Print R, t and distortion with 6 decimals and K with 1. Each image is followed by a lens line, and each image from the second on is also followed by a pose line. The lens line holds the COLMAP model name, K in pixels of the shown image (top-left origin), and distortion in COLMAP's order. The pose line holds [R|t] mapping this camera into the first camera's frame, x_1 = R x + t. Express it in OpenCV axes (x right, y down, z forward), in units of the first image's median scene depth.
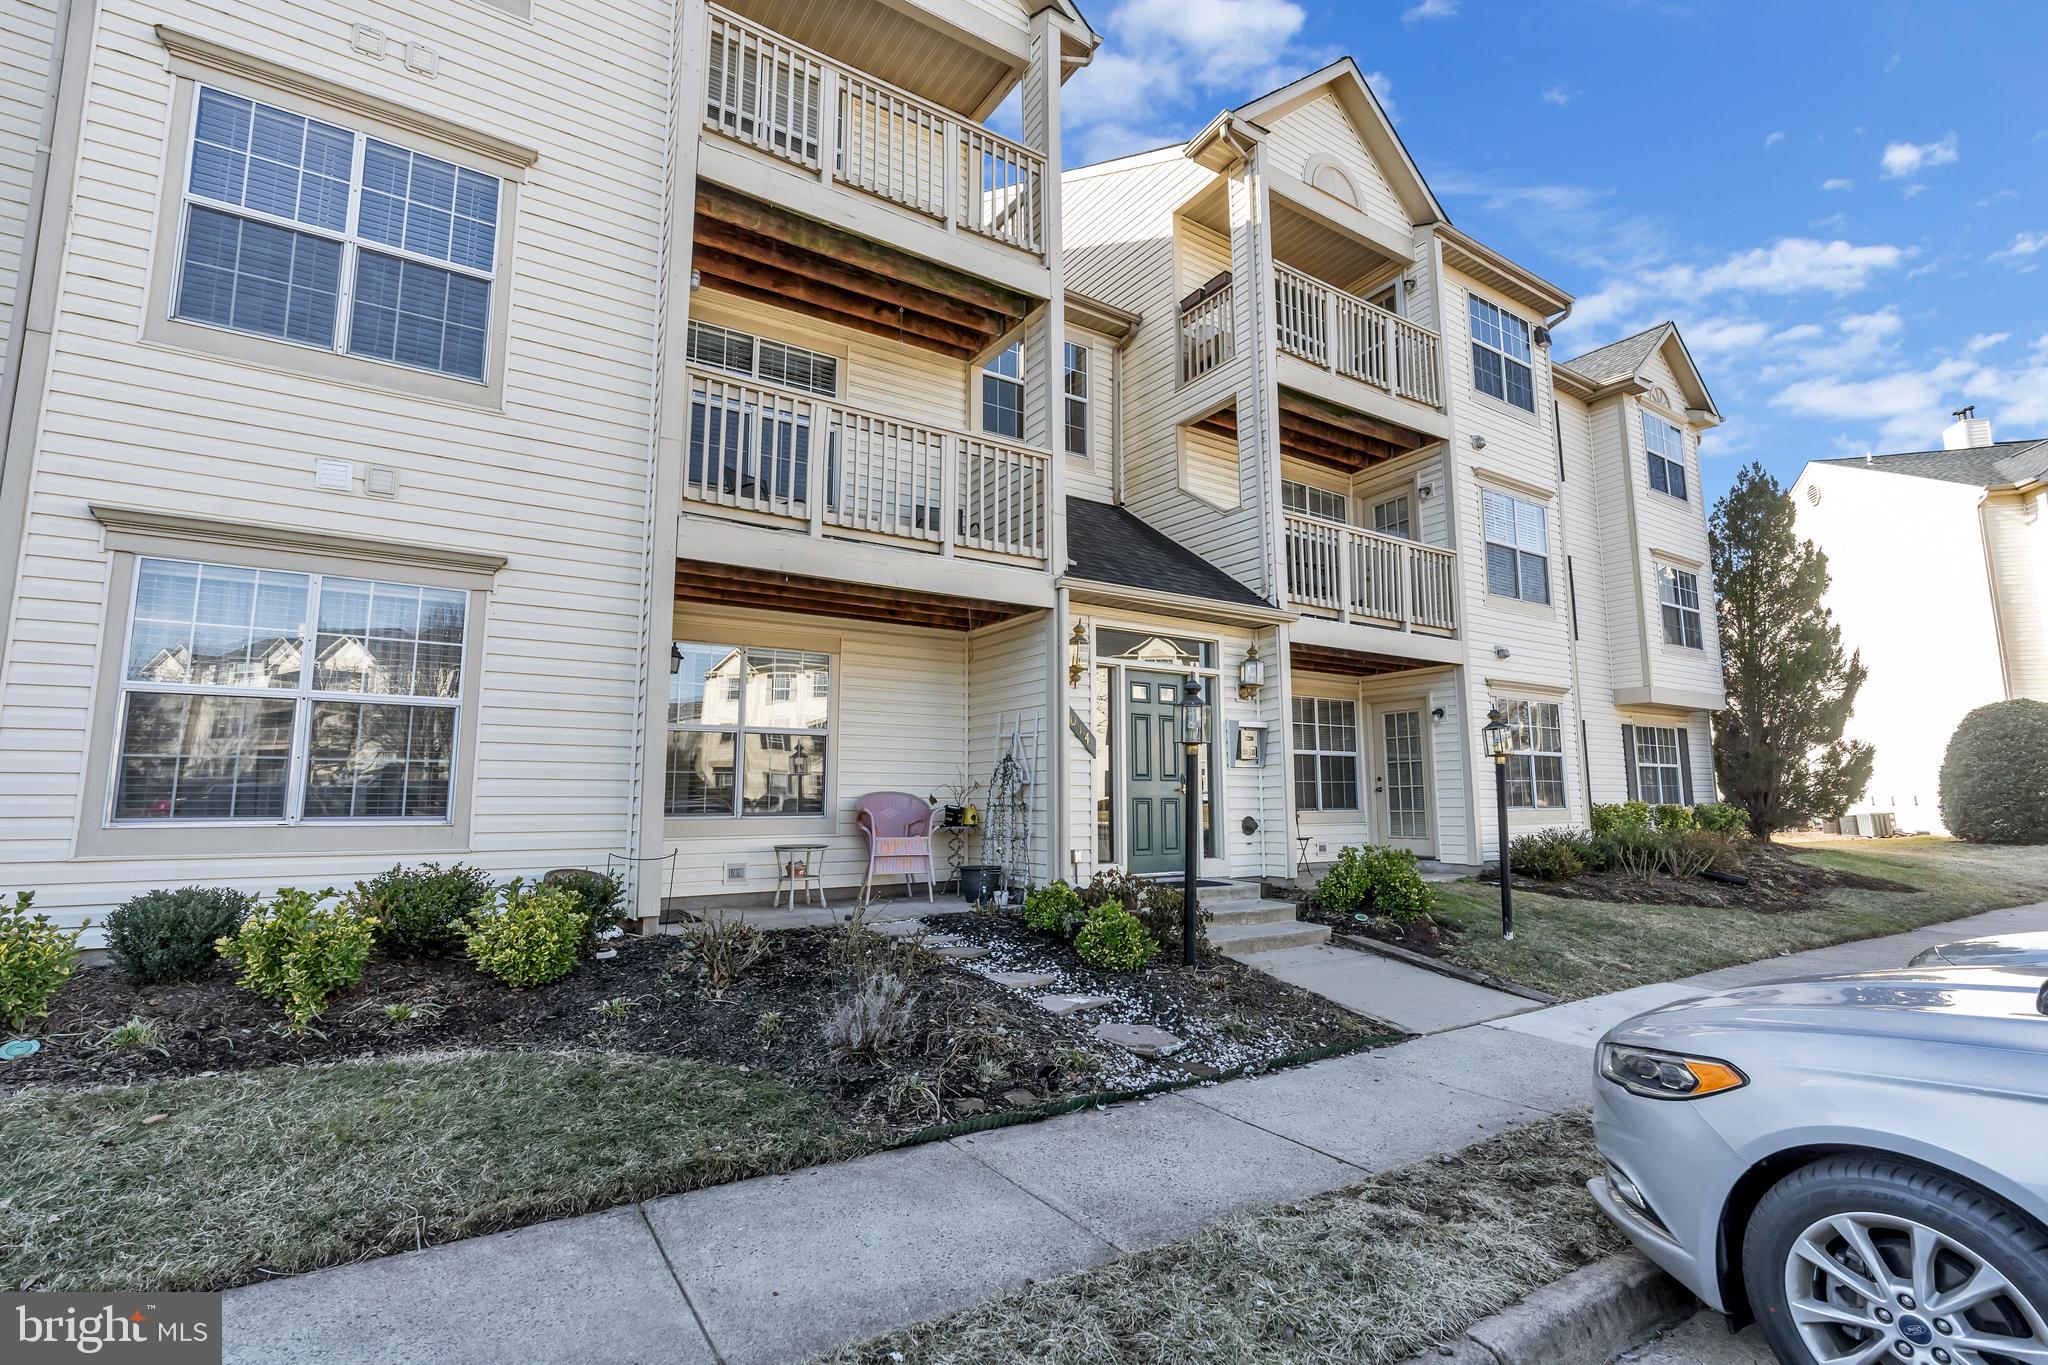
lens RADIAL K [[923.7, 0, 1036.1], [0, 923.7, 679.7], [0, 0, 1]] dist [-0.001827, 0.000186]
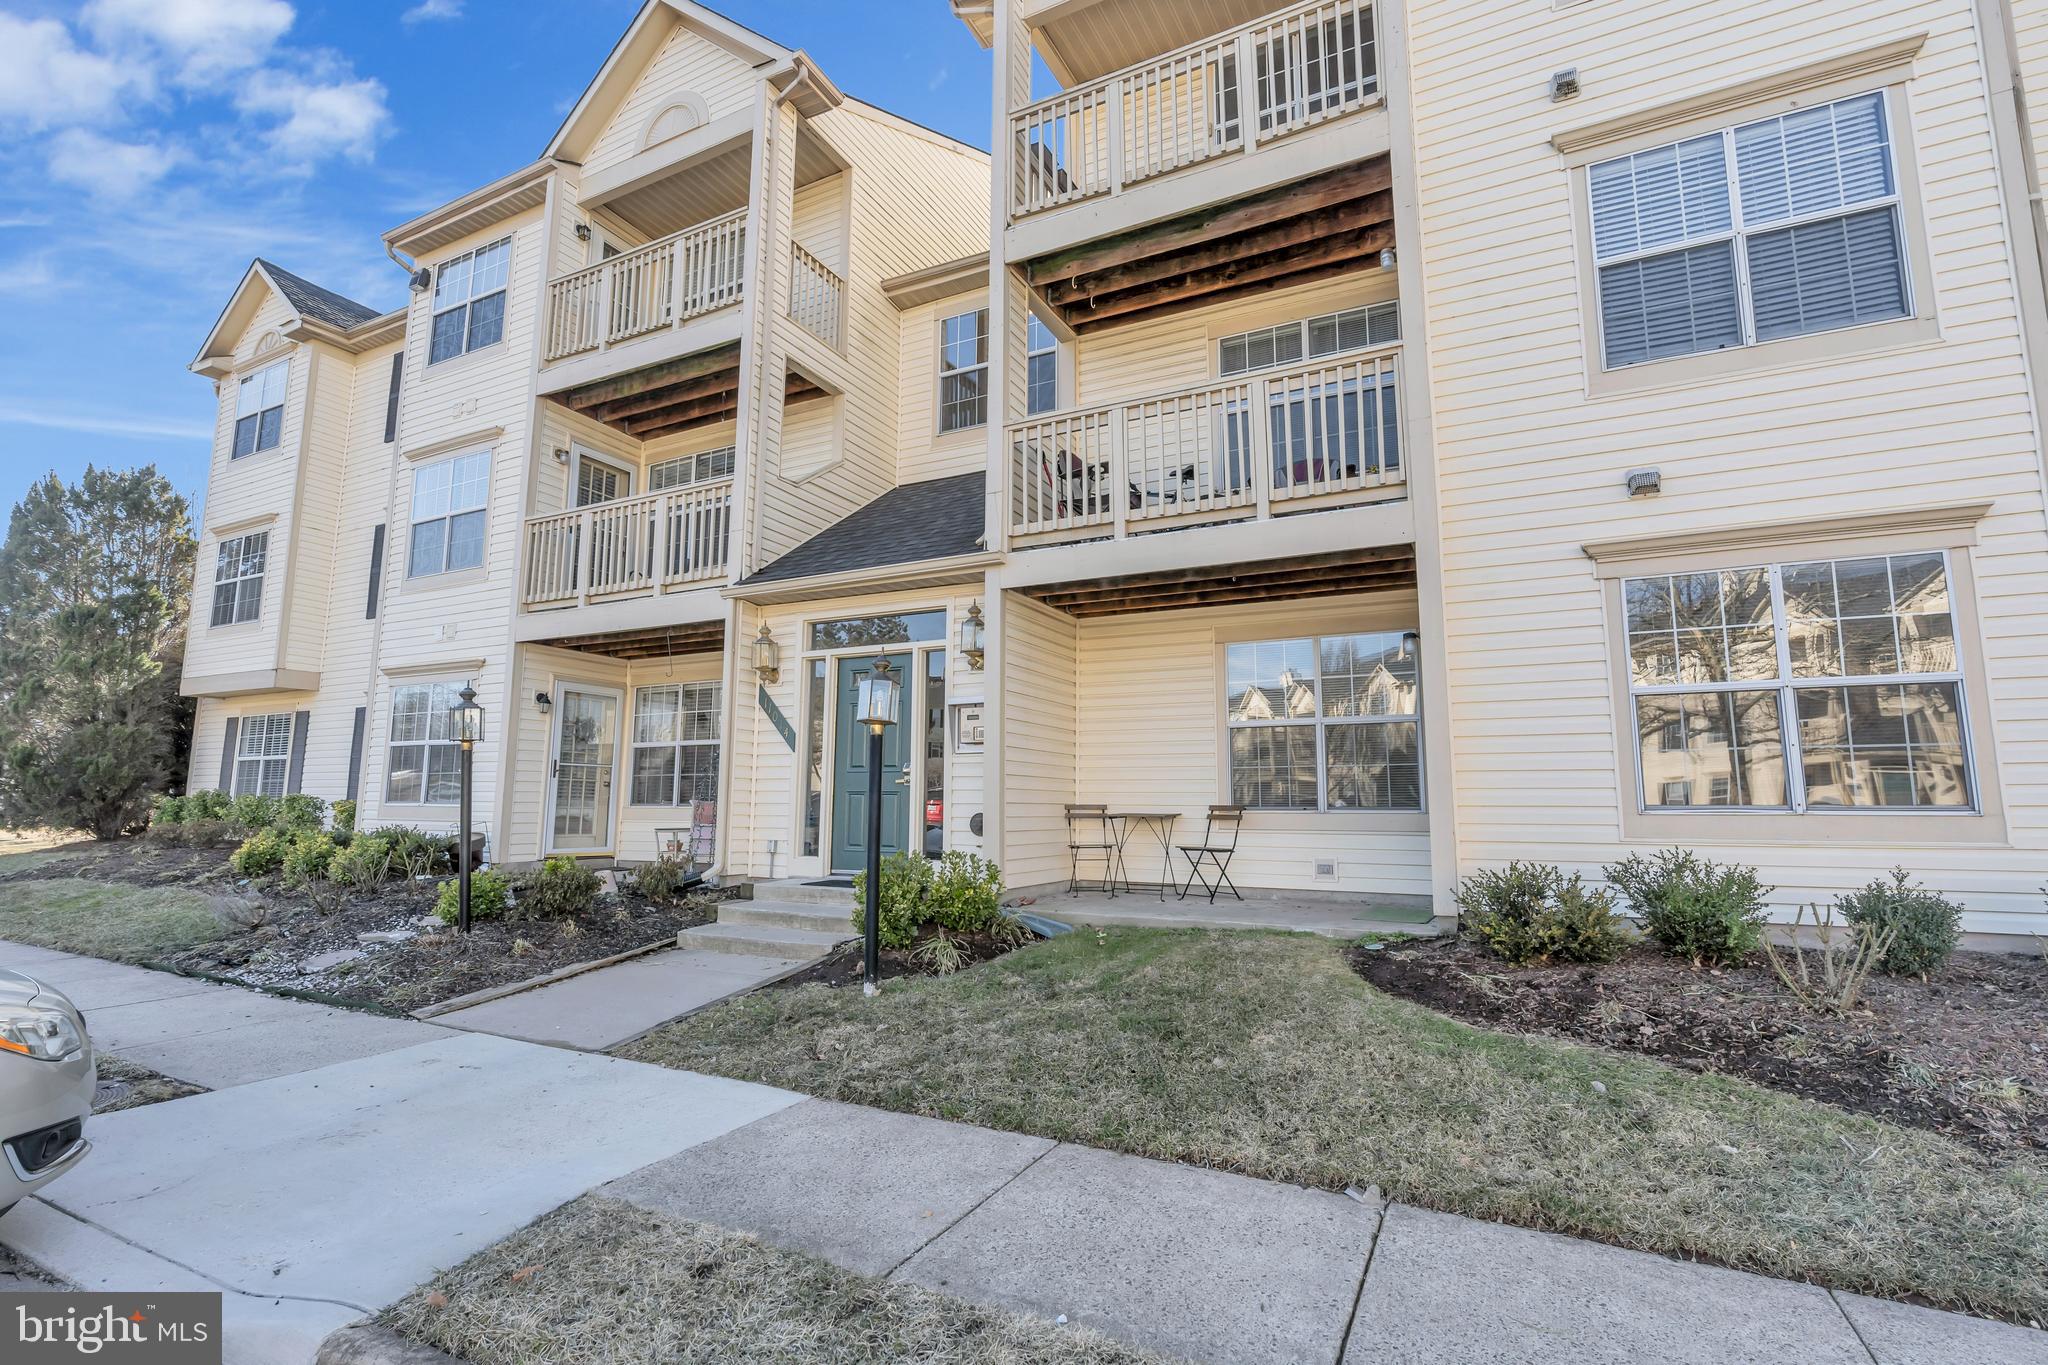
lens RADIAL K [[927.9, 0, 1024.7], [0, 927.9, 658.4], [0, 0, 1]] dist [0.000907, 0.000154]
pose [[0.502710, -0.123129, -0.855641, 0.741178], [0.109096, 0.990927, -0.078500, 0.062887], [0.857543, -0.053884, 0.511582, 0.478901]]
